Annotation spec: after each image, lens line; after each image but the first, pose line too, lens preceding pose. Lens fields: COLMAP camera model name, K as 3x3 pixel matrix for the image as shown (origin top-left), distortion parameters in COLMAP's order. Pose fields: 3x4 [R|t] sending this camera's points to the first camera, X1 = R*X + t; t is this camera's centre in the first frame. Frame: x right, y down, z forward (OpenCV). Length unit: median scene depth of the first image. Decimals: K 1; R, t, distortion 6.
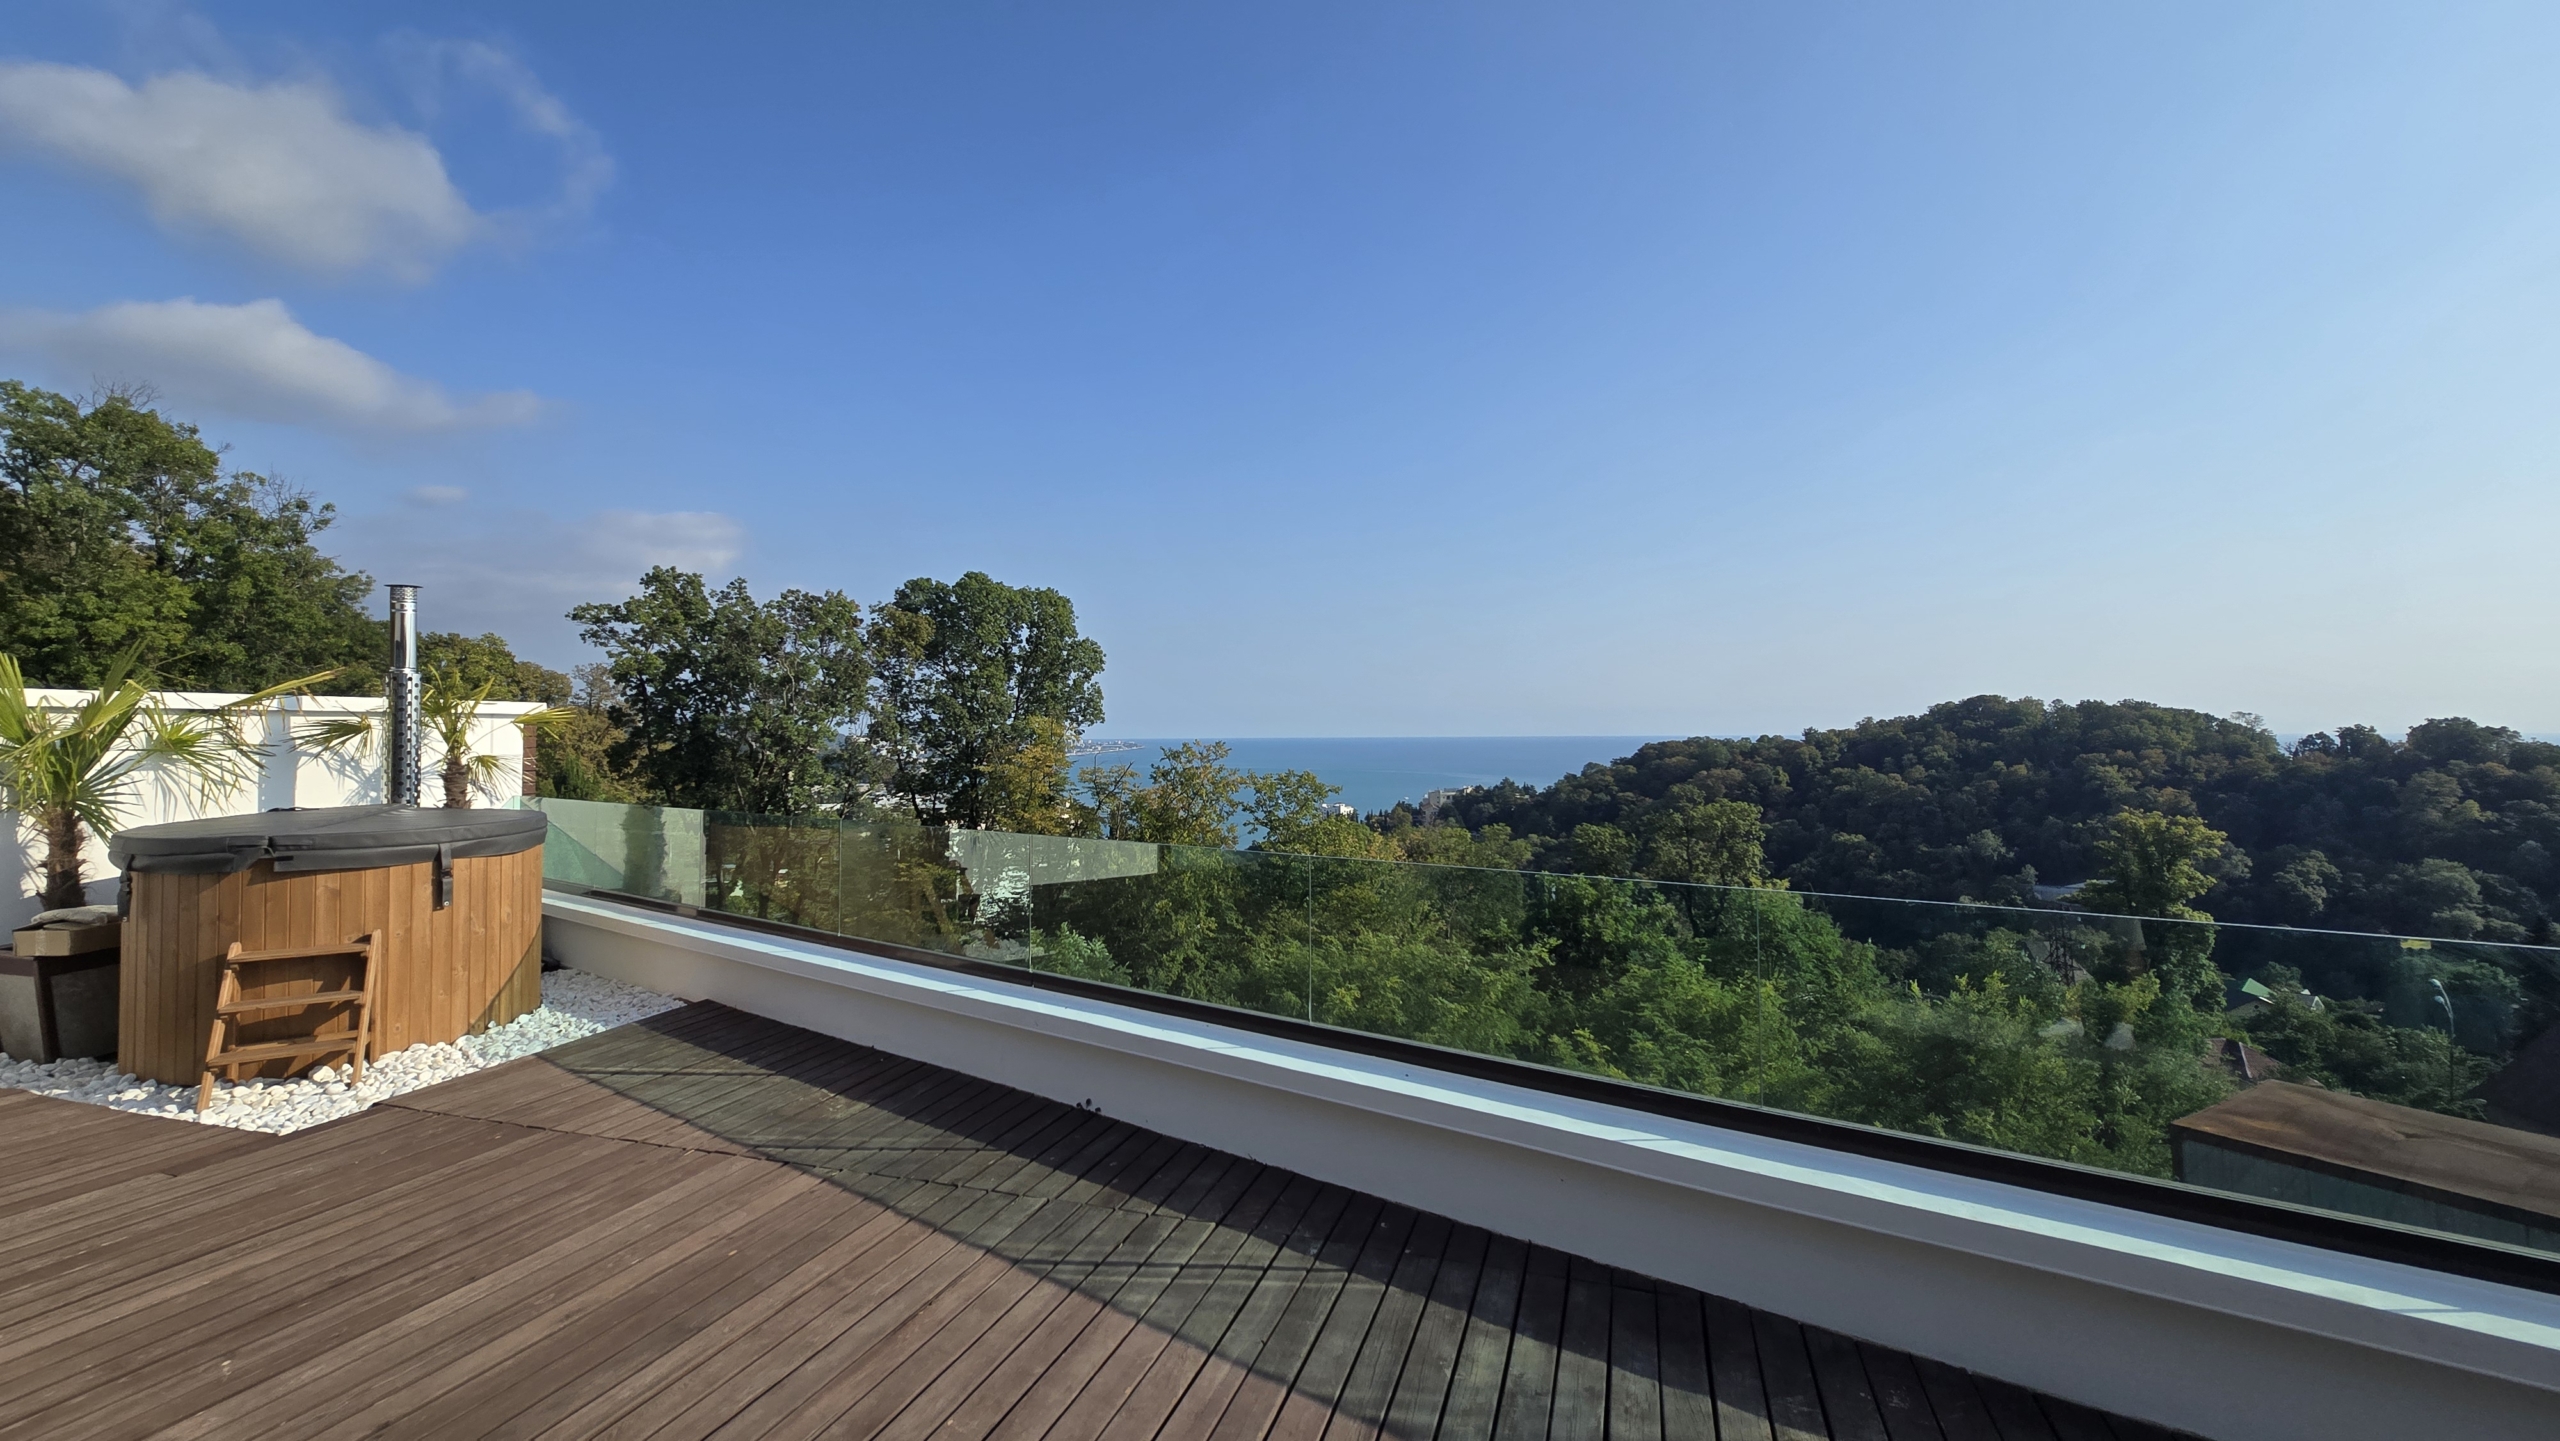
lens RADIAL K [[1050.1, 0, 1267.9], [0, 1050.1, 699.8], [0, 0, 1]] dist [-0.003306, 0.000462]
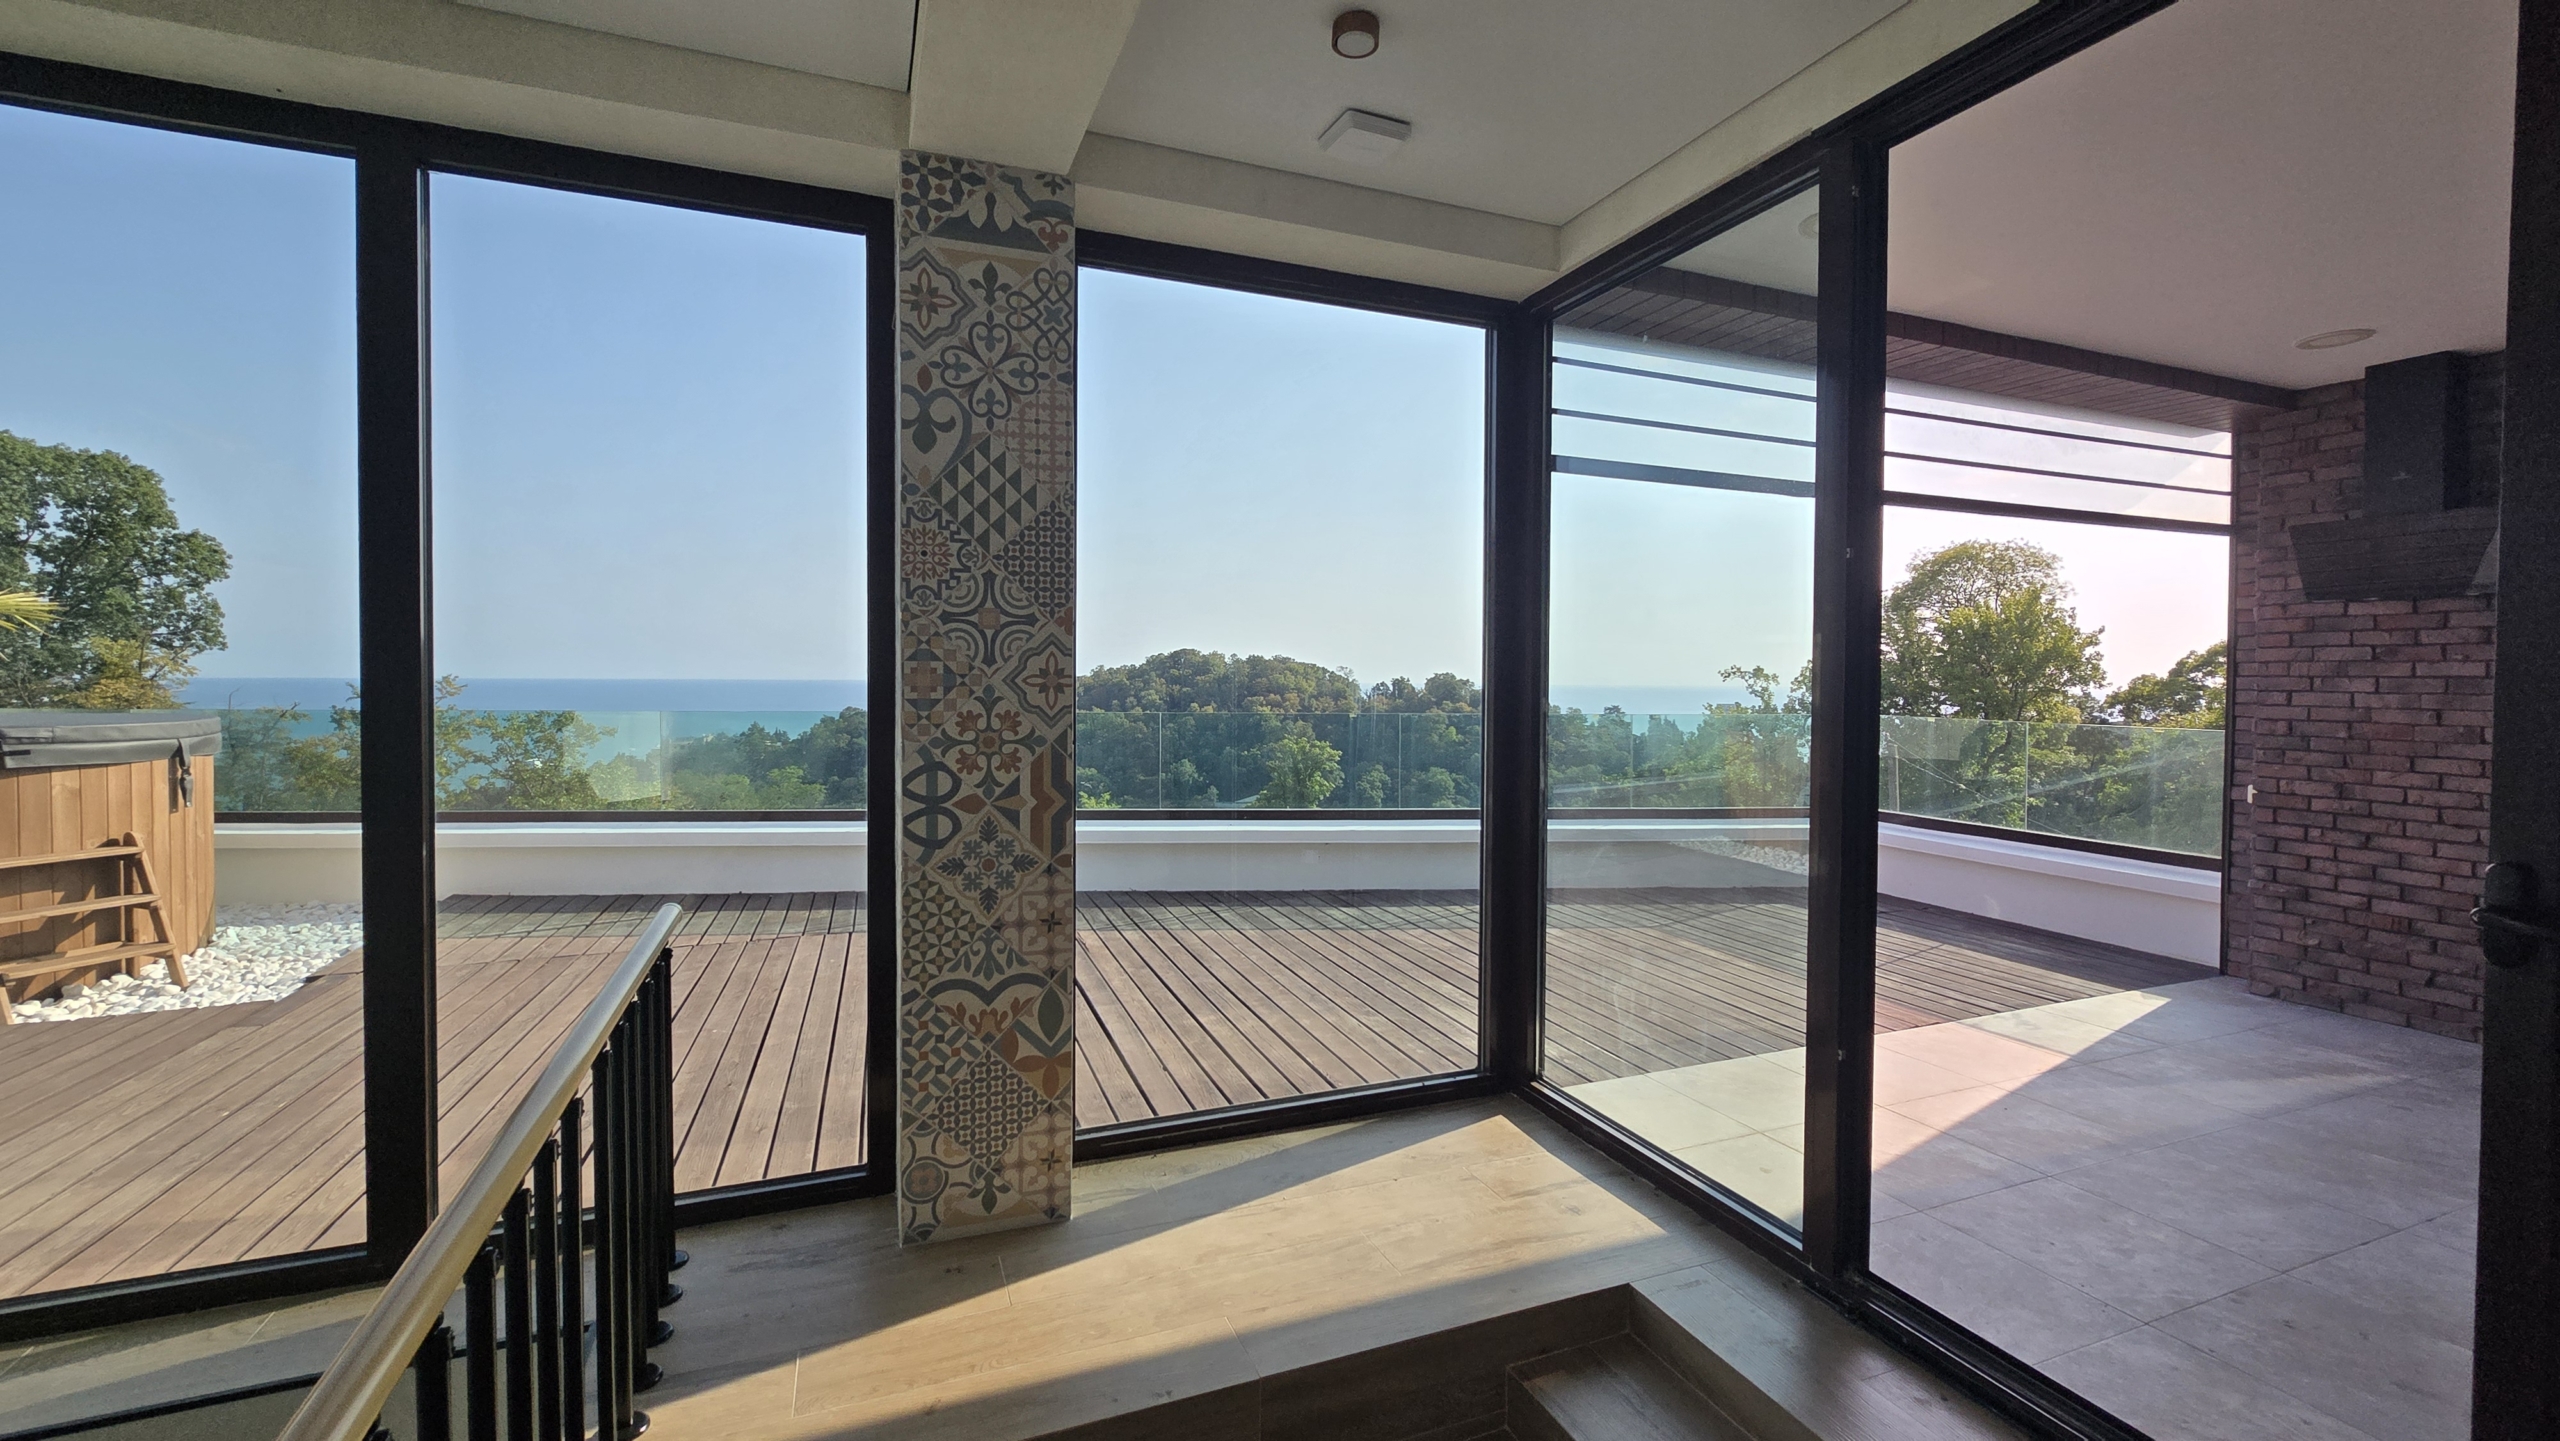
lens RADIAL K [[1050.1, 0, 1277.5], [0, 1050.1, 706.7], [0, 0, 1]] dist [-0.003306, 0.000462]
pose [[0.771270, -0.006430, 0.636476, -0.179857], [-0.031641, 0.998325, 0.048428, 0.010128], [-0.635721, -0.057490, 0.769775, -0.086014]]
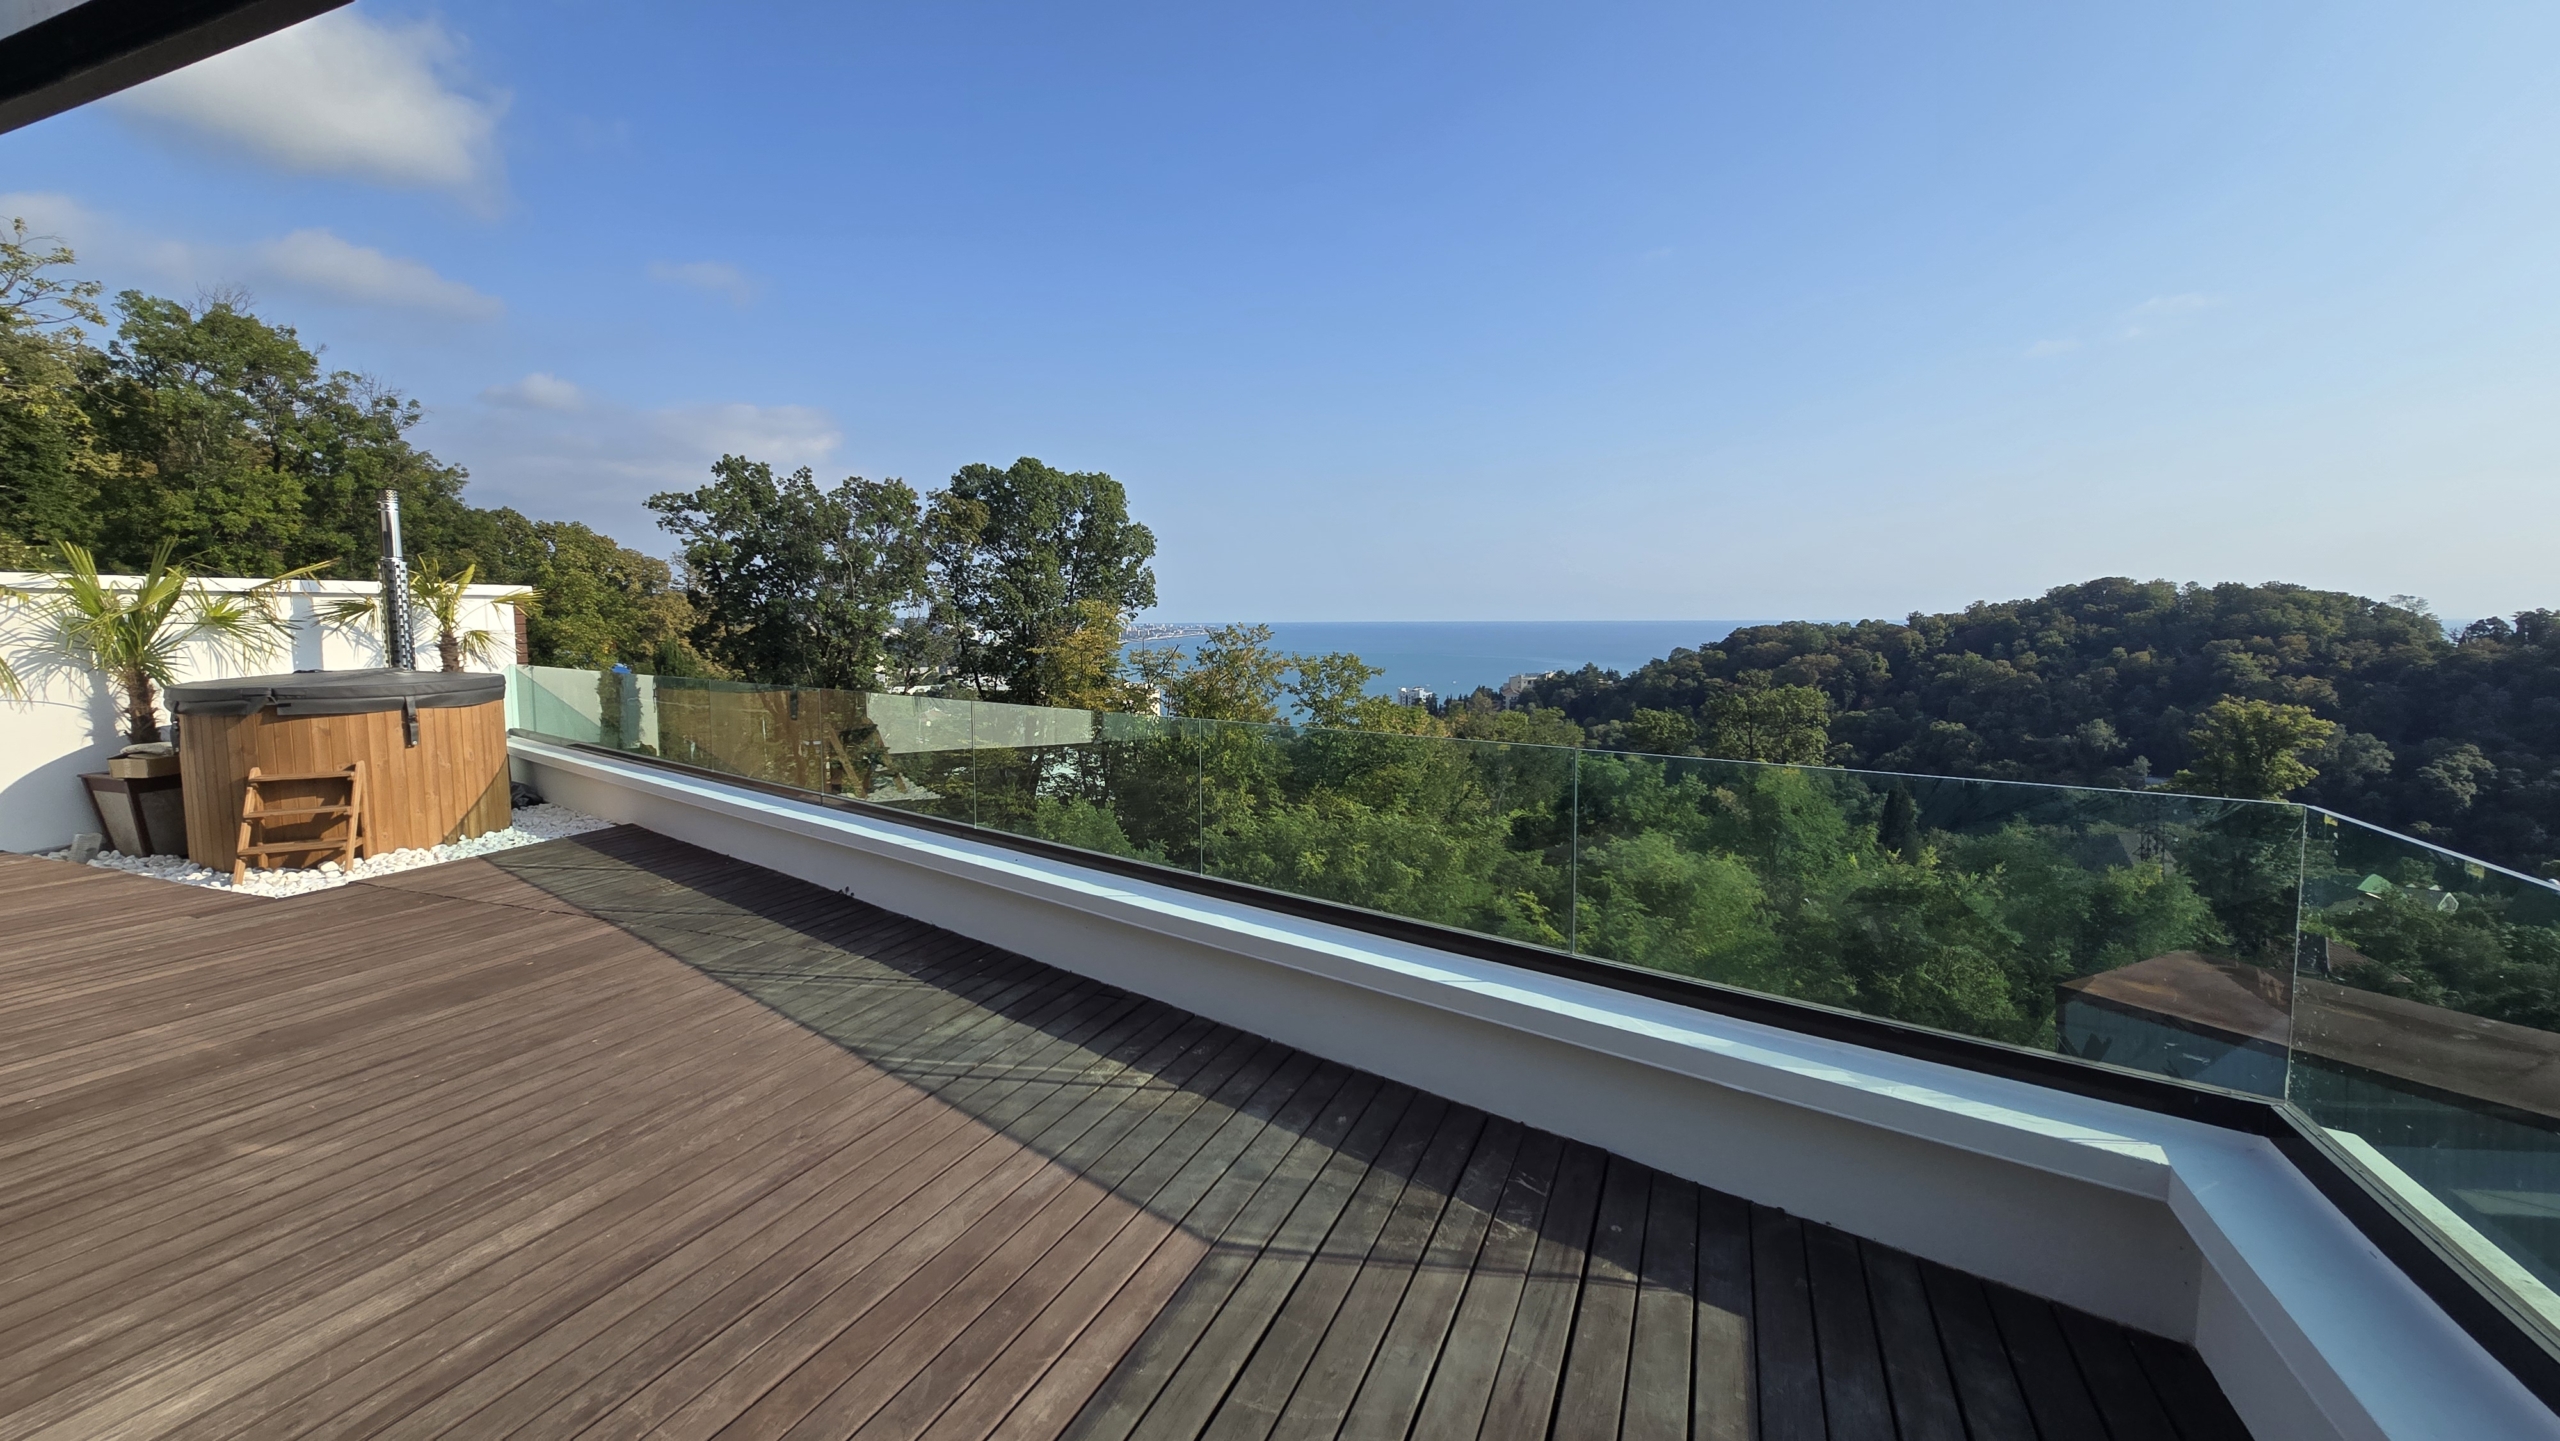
lens RADIAL K [[1050.1, 0, 1267.3], [0, 1050.1, 704.6], [0, 0, 1]] dist [-0.003306, 0.000462]
pose [[0.996964, 0.007087, -0.077536, 0.101646], [0.001845, 0.993419, 0.114523, 0.000813], [0.077837, -0.114319, 0.990390, -0.052780]]
